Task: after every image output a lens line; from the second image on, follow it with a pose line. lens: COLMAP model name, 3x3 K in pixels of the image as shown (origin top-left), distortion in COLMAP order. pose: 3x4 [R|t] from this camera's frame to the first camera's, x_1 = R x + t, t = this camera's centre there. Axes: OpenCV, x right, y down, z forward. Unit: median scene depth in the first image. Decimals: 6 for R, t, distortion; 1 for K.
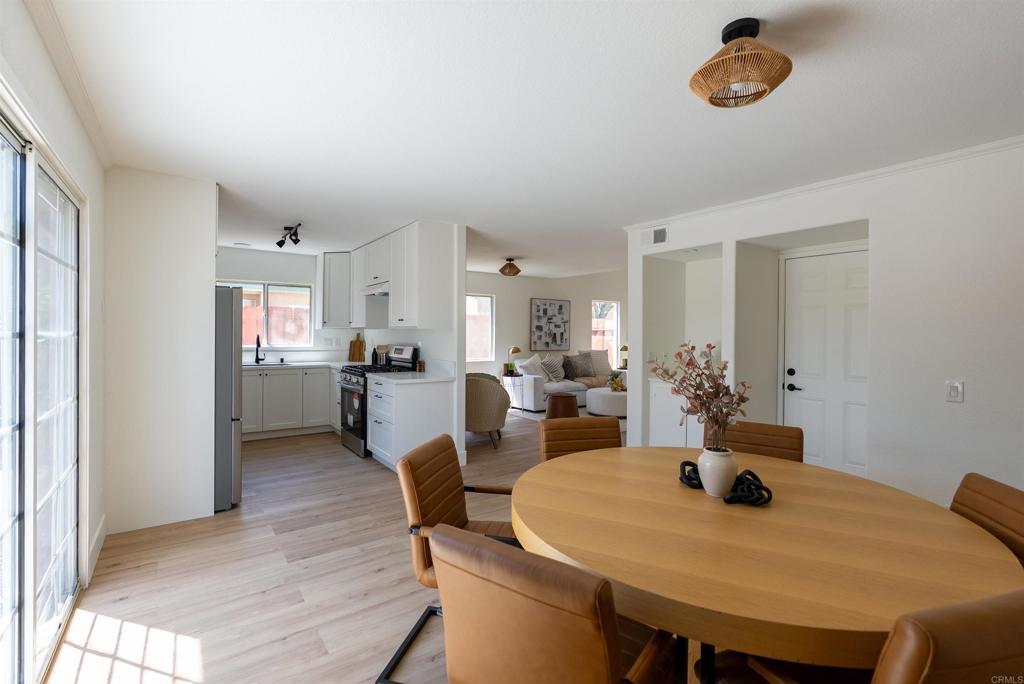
lens RADIAL K [[467.1, 0, 513.7], [0, 467.1, 335.4], [0, 0, 1]] dist [-0.003987, 0.000212]
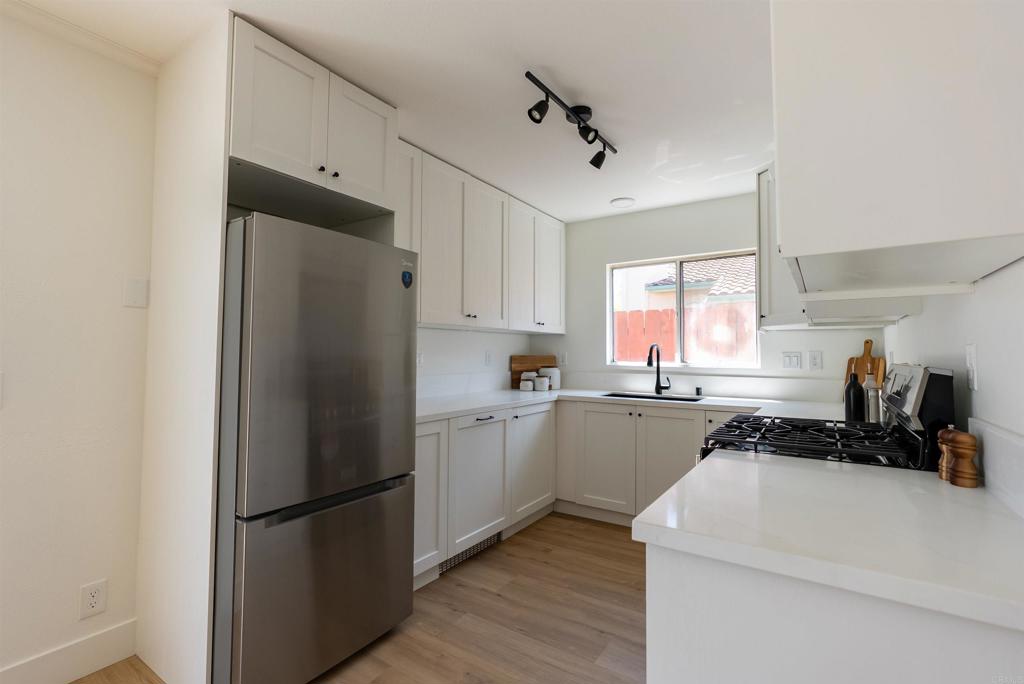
lens RADIAL K [[467.1, 0, 513.8], [0, 467.1, 342.4], [0, 0, 1]] dist [-0.003987, 0.000212]
pose [[0.352869, -0.032066, -0.935123, -0.053055], [-0.007043, 0.999293, -0.036925, 0.017293], [0.935646, 0.019616, 0.352394, 0.593314]]
